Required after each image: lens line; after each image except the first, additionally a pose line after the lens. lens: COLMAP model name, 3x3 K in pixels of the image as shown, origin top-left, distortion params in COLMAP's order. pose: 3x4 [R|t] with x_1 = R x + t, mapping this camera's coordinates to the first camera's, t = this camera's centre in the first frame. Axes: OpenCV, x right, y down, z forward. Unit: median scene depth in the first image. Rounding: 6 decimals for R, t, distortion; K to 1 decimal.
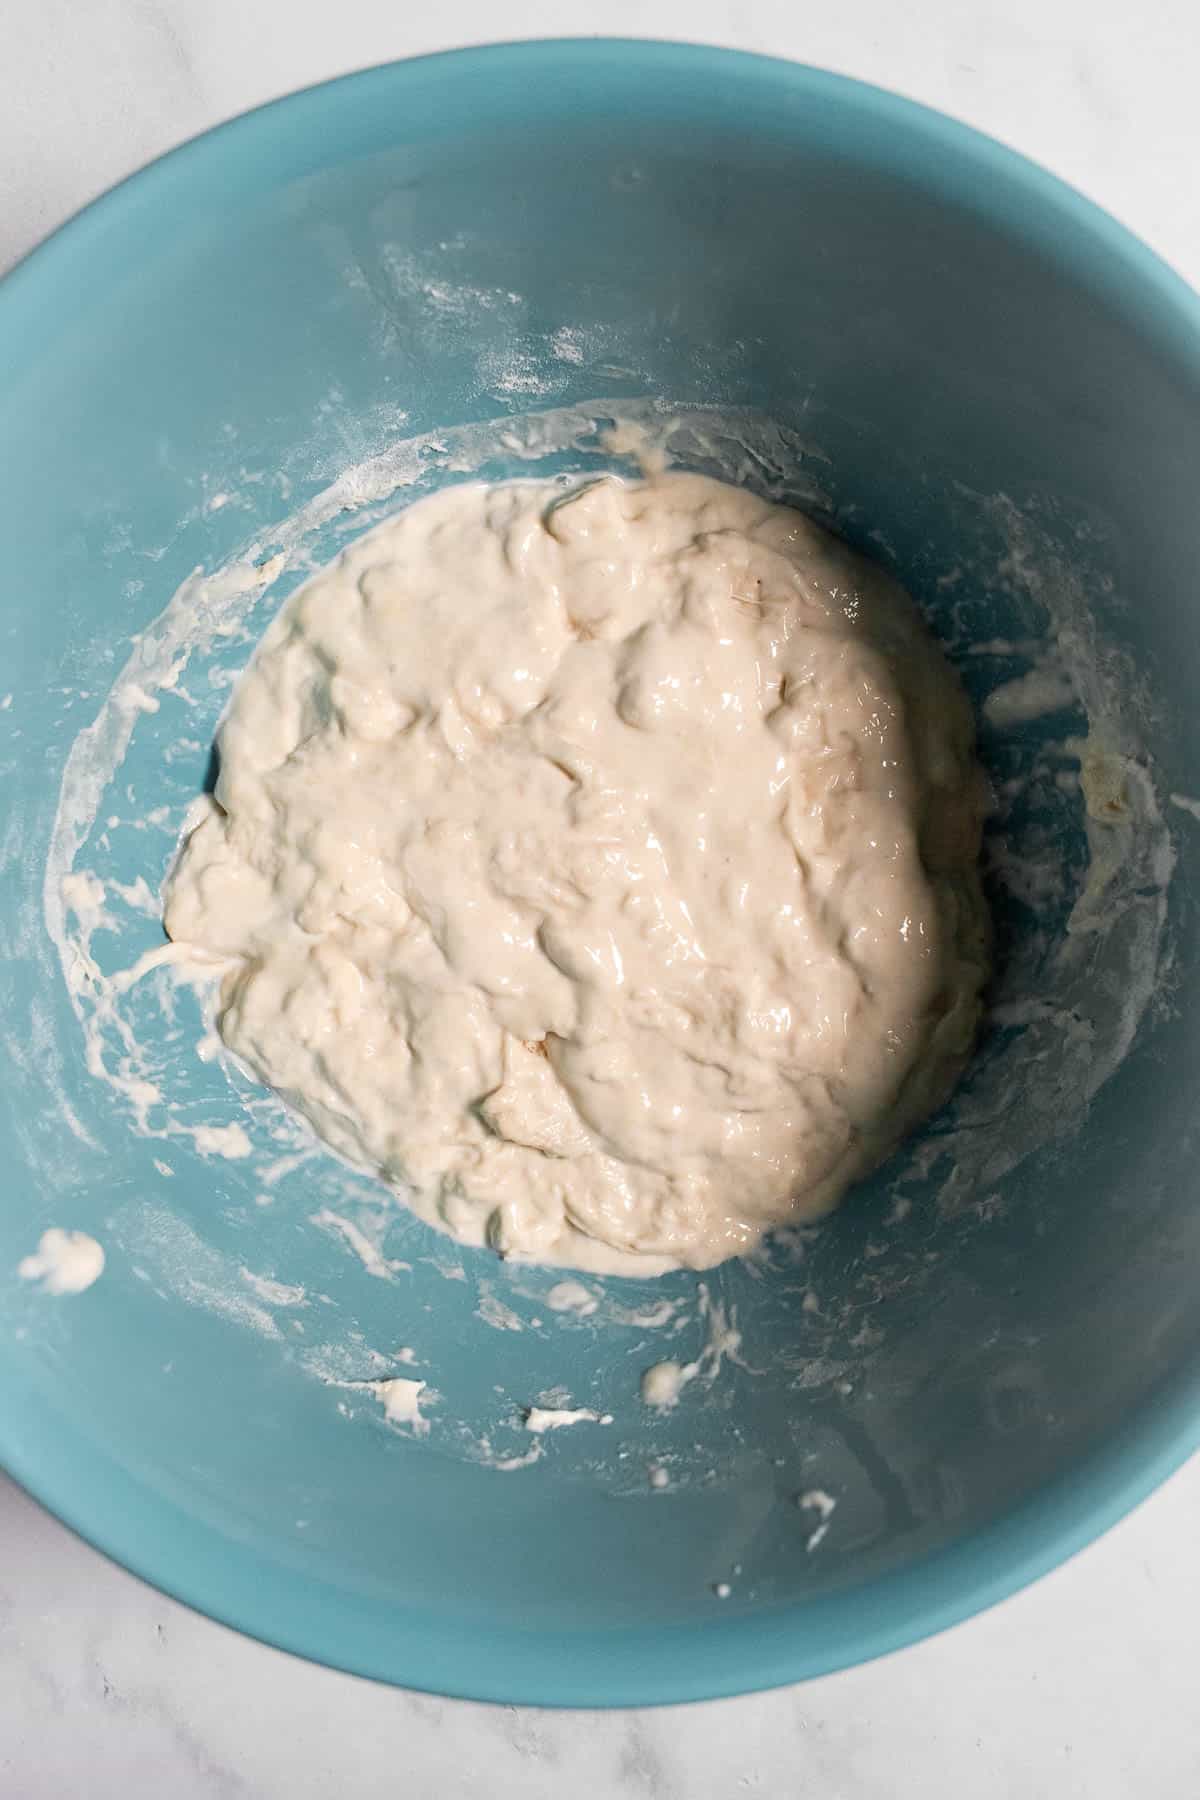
lens RADIAL K [[1300.4, 0, 603.8], [0, 1300.4, 912.6], [0, 0, 1]] dist [0.016488, 0.002442]
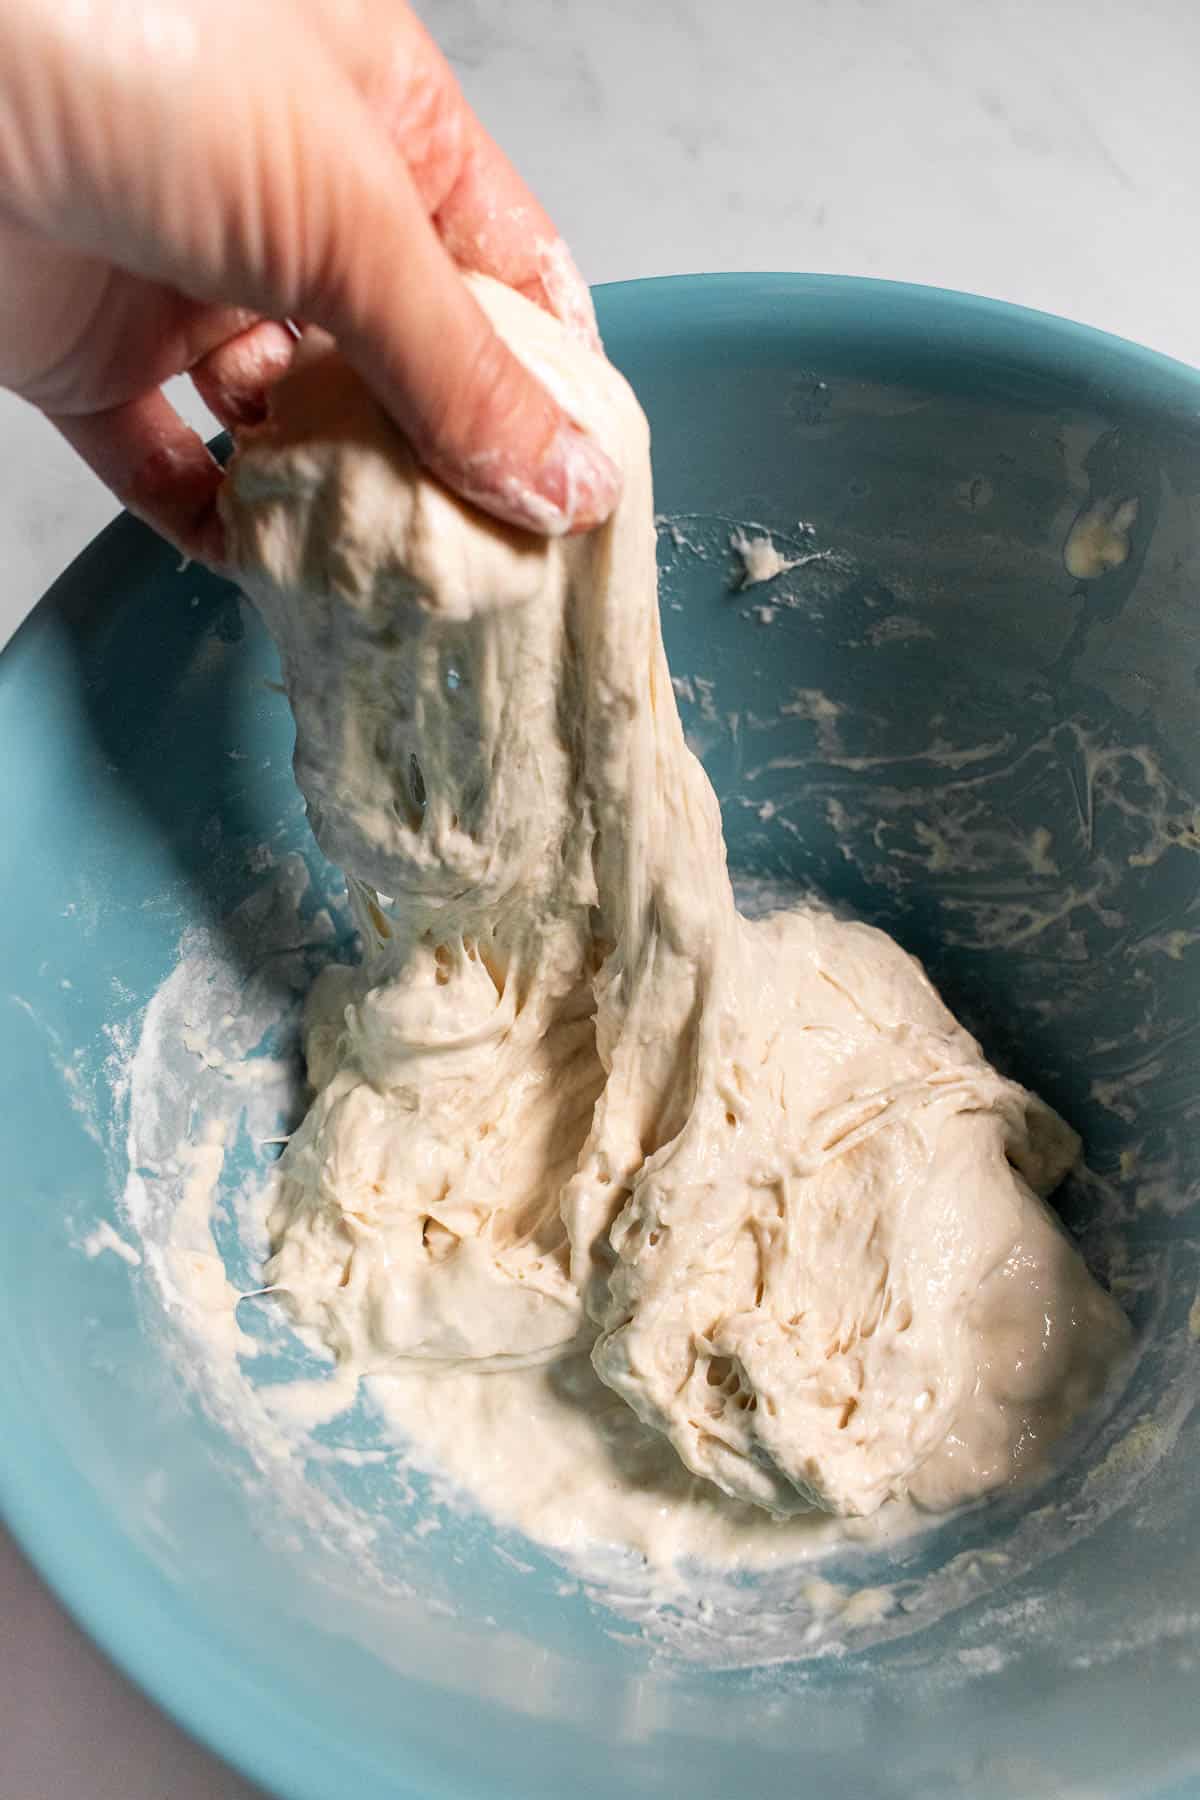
lens RADIAL K [[1300.4, 0, 612.3], [0, 1300.4, 915.3], [0, 0, 1]] dist [0.016488, 0.002442]
pose [[-0.963717, 0.248276, -0.098028, 0.141130], [-0.266560, -0.875885, 0.402208, -0.283329], [0.013997, 0.413745, 0.910285, 0.104439]]
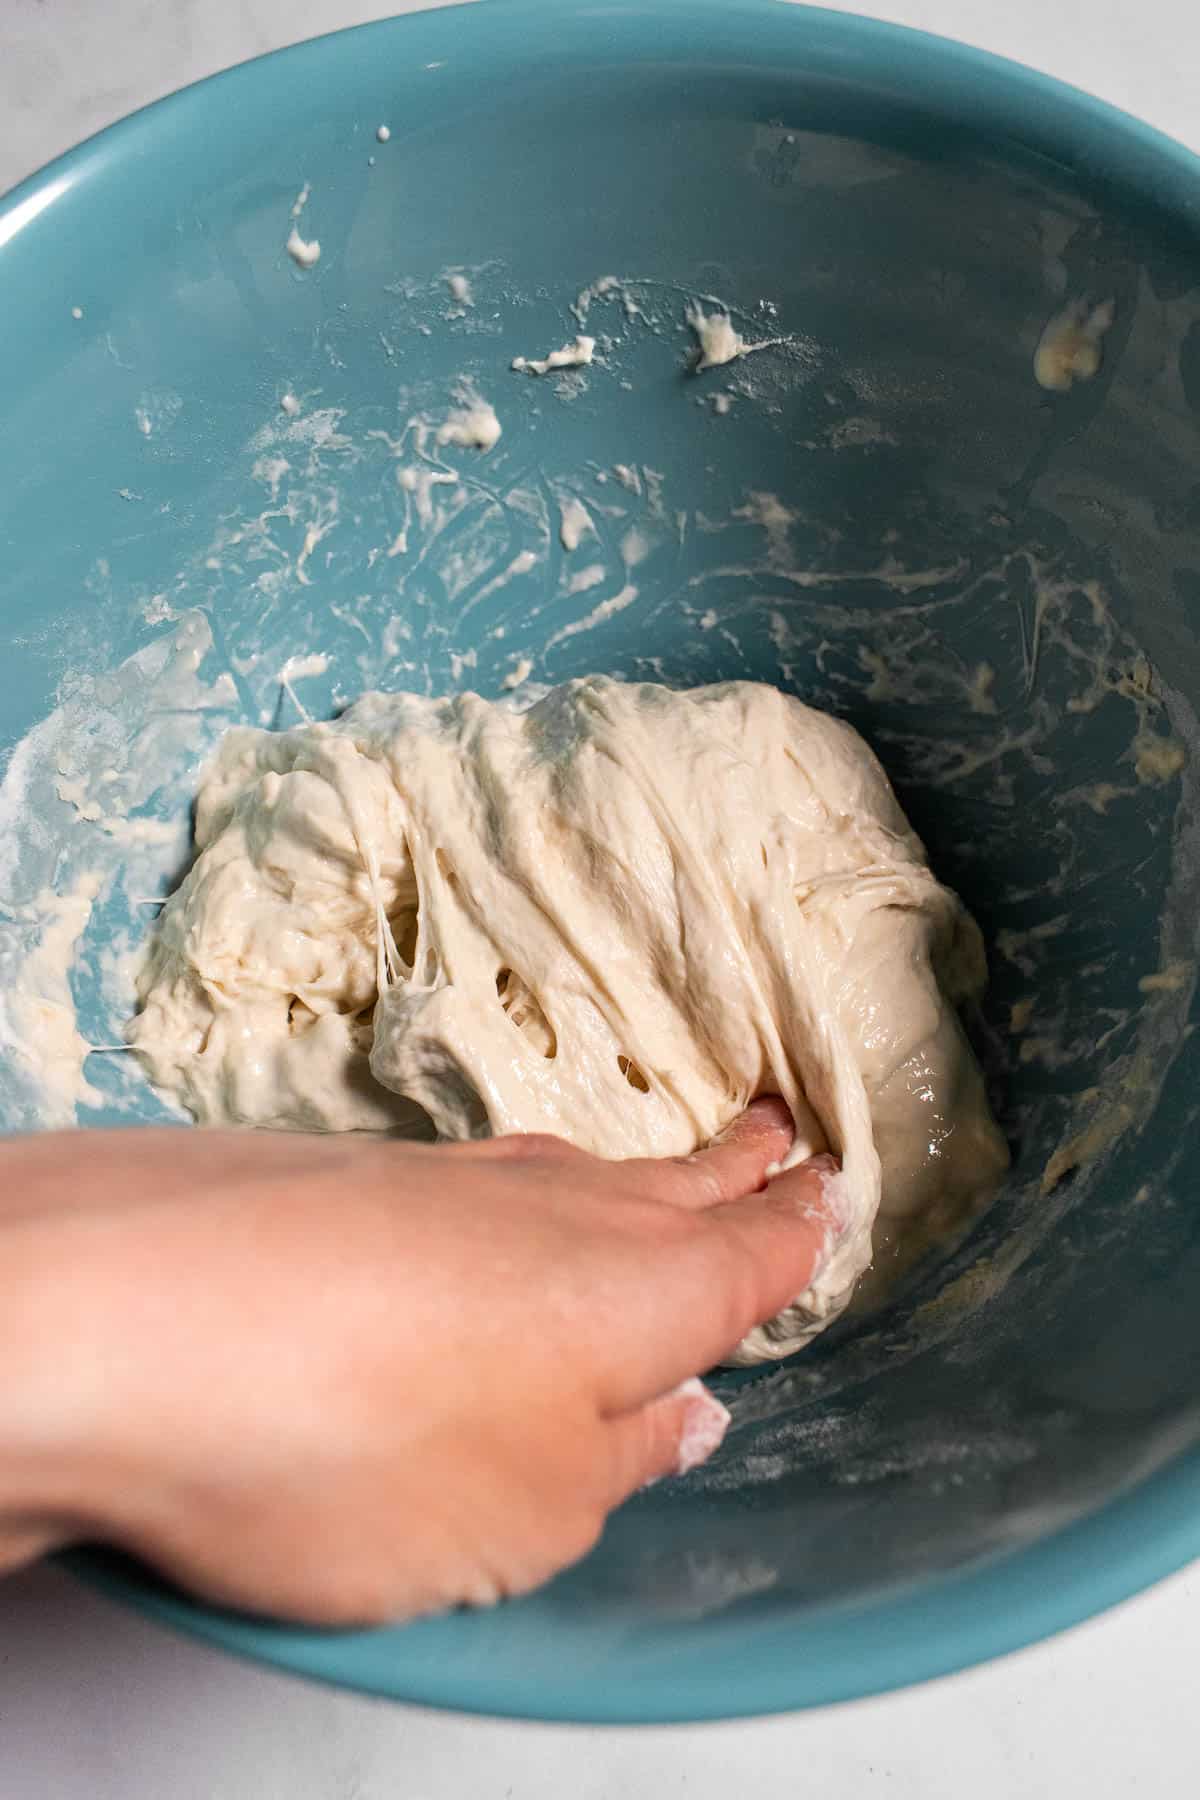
lens RADIAL K [[1300.4, 0, 605.5], [0, 1300.4, 894.6], [0, 0, 1]] dist [0.016488, 0.002442]
pose [[-0.986001, 0.157639, -0.054339, 0.054048], [-0.166710, -0.938370, 0.302770, -0.312125], [-0.003262, 0.307590, 0.951513, 0.142499]]
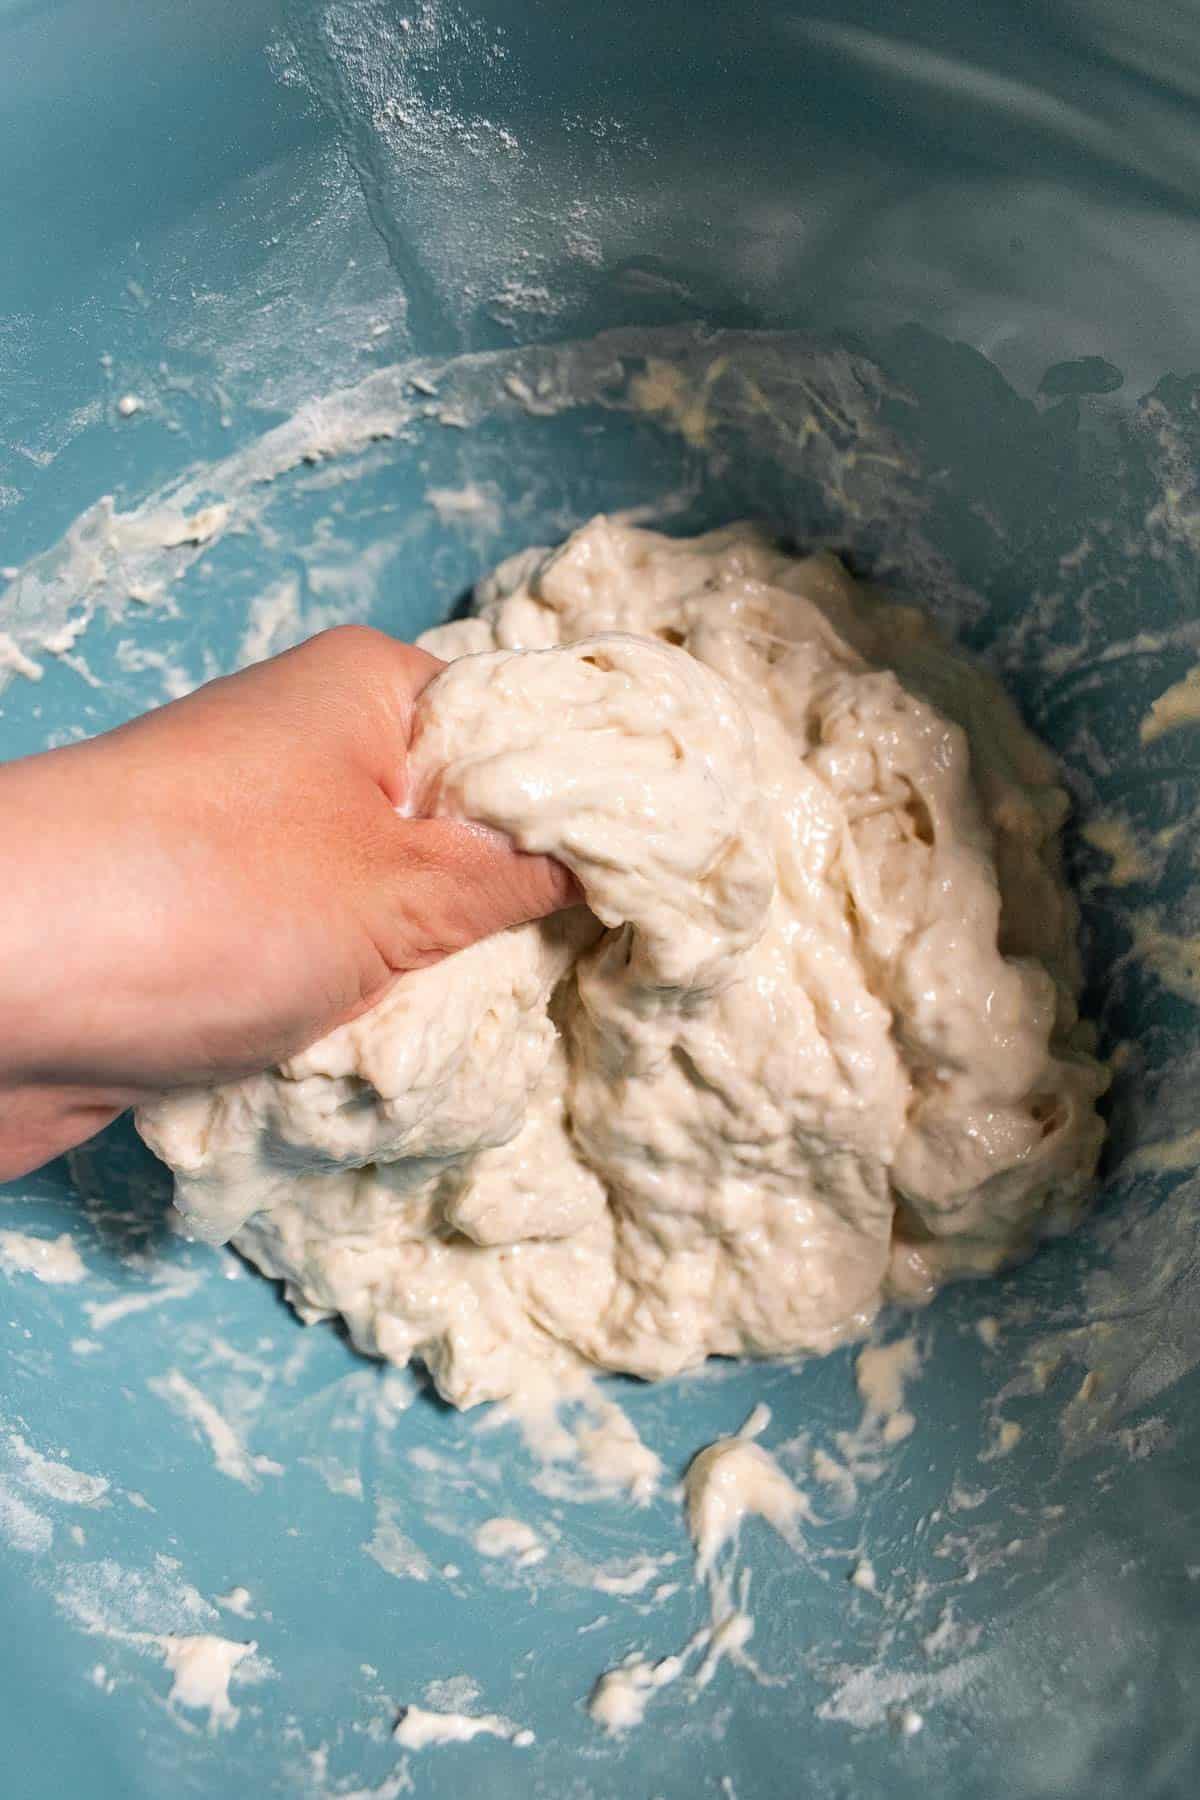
lens RADIAL K [[1300.4, 0, 603.2], [0, 1300.4, 915.2], [0, 0, 1]] dist [0.016488, 0.002442]
pose [[0.995356, 0.053278, -0.080169, 0.065669], [-0.068323, 0.977711, -0.198528, 0.117626], [0.067804, 0.203084, 0.976811, 0.290702]]
